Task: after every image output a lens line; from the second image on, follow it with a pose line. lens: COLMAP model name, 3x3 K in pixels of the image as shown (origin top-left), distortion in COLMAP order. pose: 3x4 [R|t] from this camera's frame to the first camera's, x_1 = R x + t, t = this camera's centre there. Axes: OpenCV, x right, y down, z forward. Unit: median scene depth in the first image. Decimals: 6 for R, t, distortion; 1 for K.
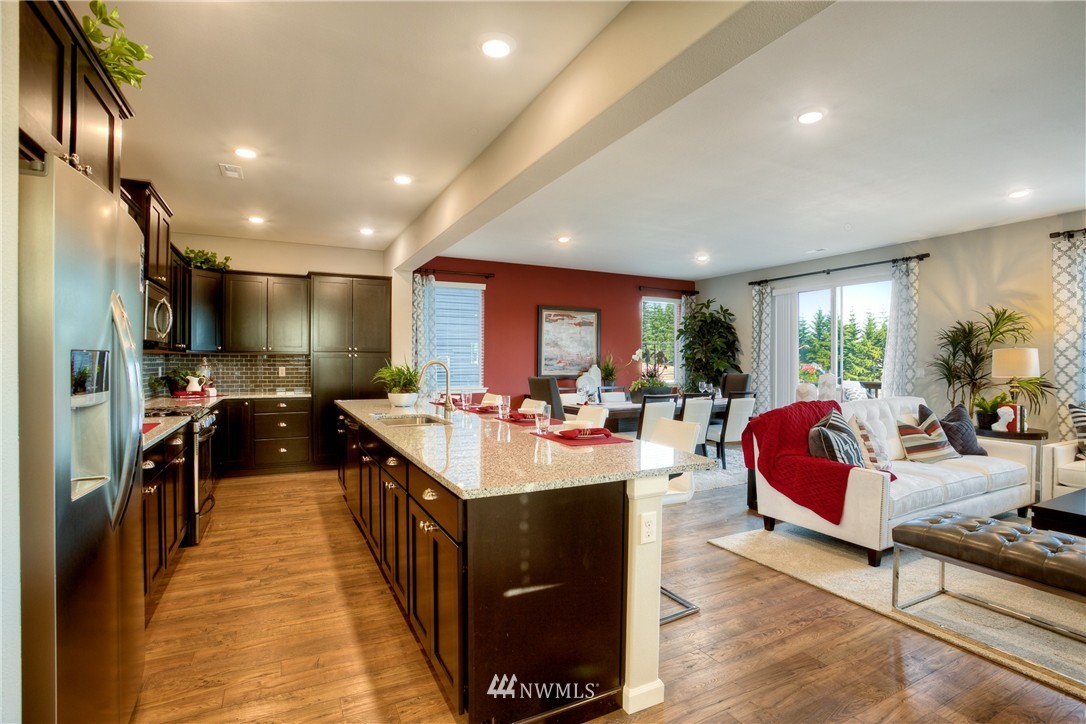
lens RADIAL K [[533.3, 0, 542.1], [0, 533.3, 354.4], [0, 0, 1]] dist [-0.059087, 0.025172]
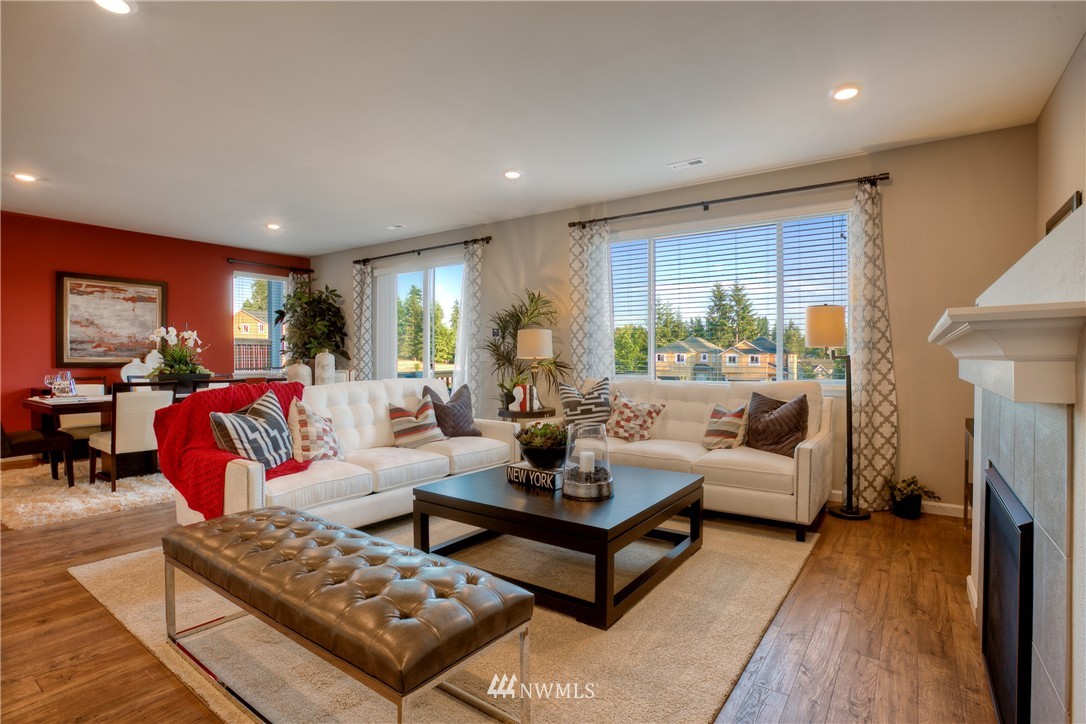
lens RADIAL K [[533.3, 0, 554.0], [0, 533.3, 366.7], [0, 0, 1]] dist [-0.059087, 0.025172]
pose [[0.896889, -0.008882, 0.442167, 0.374779], [-0.004950, 0.999534, 0.030118, 0.022798], [-0.442228, -0.029201, 0.896427, 0.022655]]
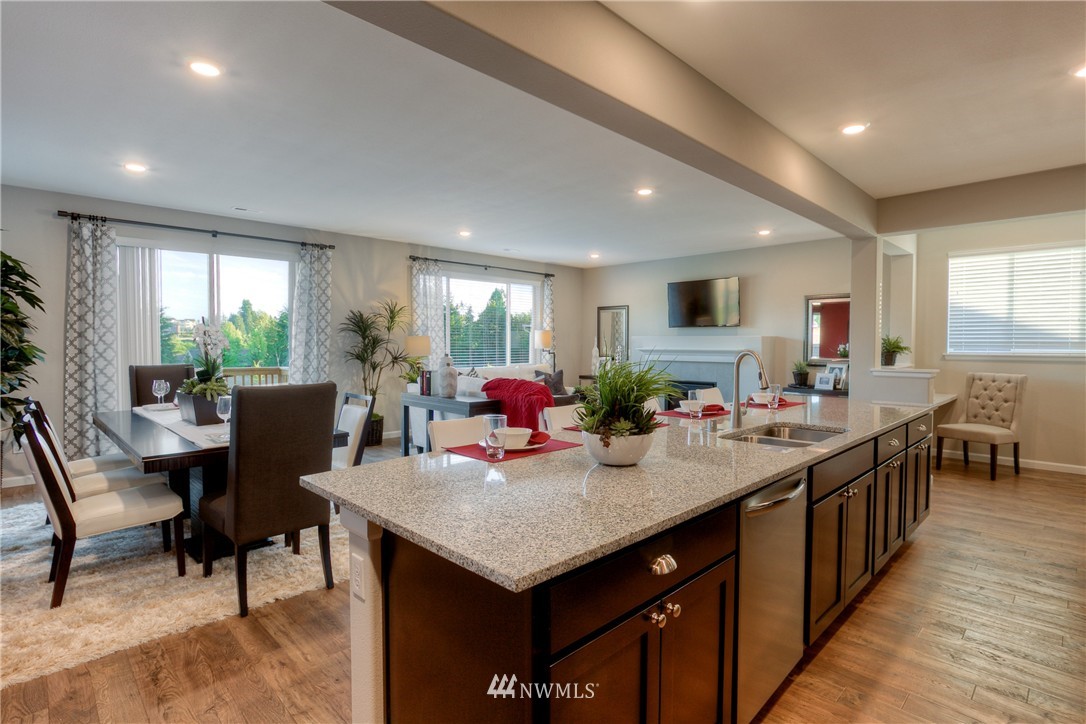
lens RADIAL K [[533.3, 0, 563.7], [0, 533.3, 364.8], [0, 0, 1]] dist [-0.059087, 0.025172]
pose [[-0.299202, -0.039853, 0.953357, -0.462024], [-0.017995, 0.999185, 0.036121, 0.007496], [-0.954020, -0.006348, -0.299675, 0.842133]]
